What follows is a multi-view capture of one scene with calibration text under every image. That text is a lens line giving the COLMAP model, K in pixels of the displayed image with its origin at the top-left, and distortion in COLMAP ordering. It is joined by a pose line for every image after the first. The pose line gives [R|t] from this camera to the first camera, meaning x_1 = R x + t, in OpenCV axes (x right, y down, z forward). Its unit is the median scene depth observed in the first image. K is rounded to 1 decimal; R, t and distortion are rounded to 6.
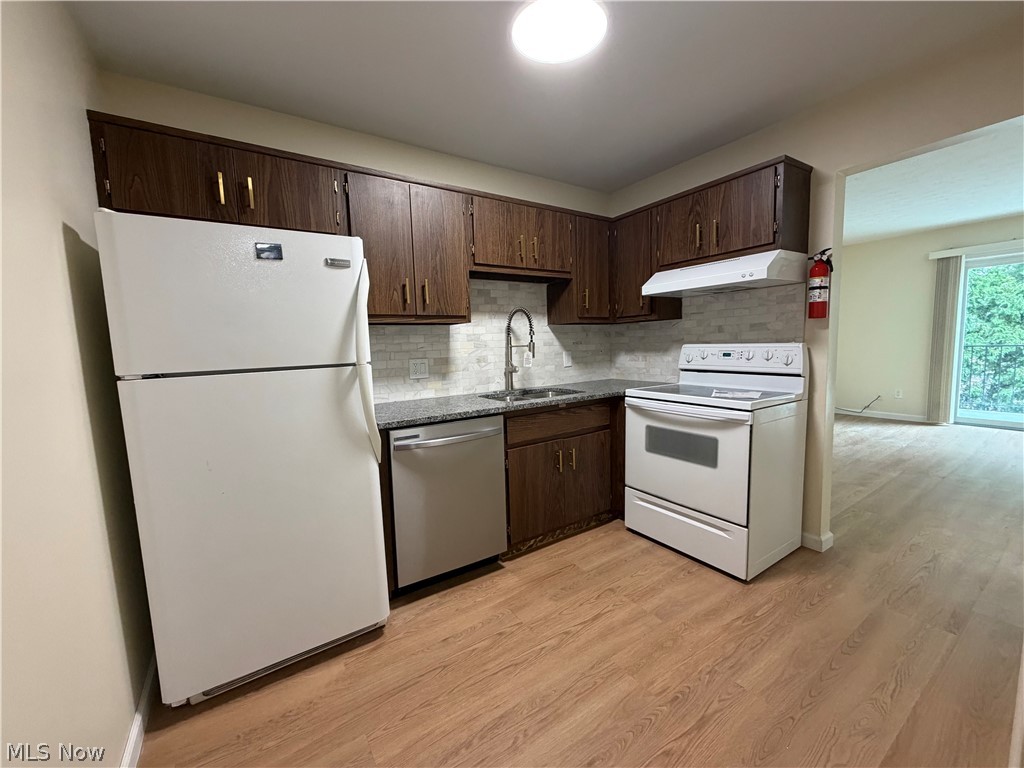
lens RADIAL K [[408.7, 0, 510.6], [0, 408.7, 384.0], [0, 0, 1]] dist [0.000629, 0.000112]
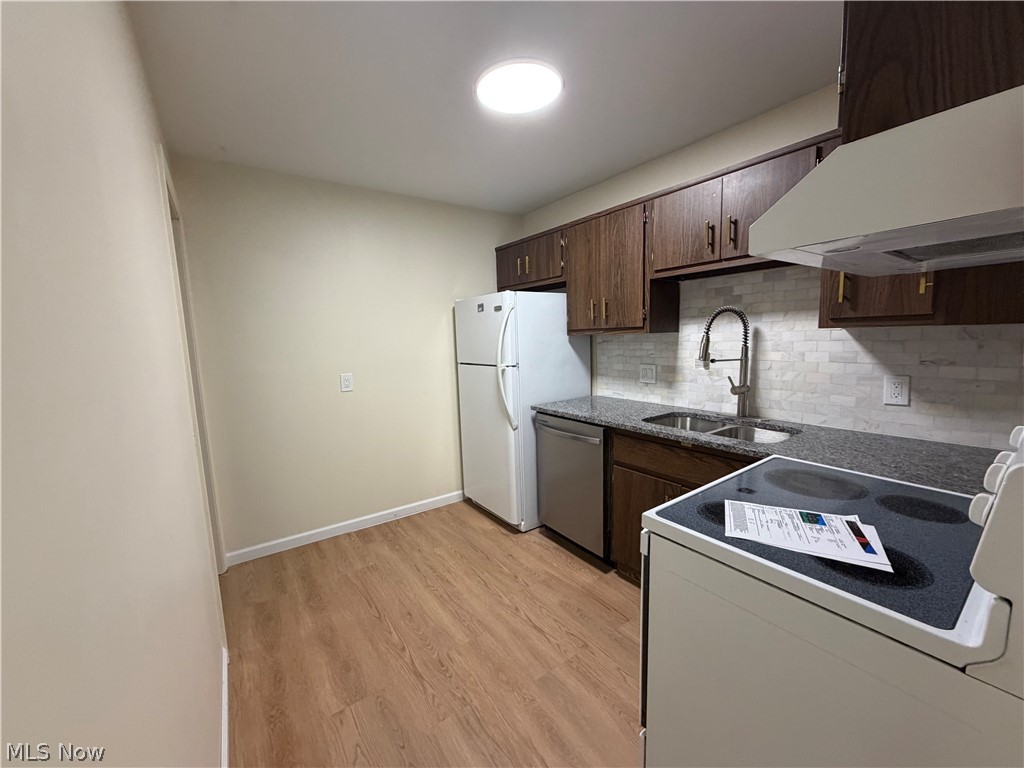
lens RADIAL K [[408.7, 0, 508.9], [0, 408.7, 386.2], [0, 0, 1]] dist [0.000629, 0.000112]
pose [[0.023798, 0.152058, -0.988085, 1.033244], [-0.070941, 0.986130, 0.150048, -0.175568], [0.997197, 0.066525, 0.034255, 0.762791]]
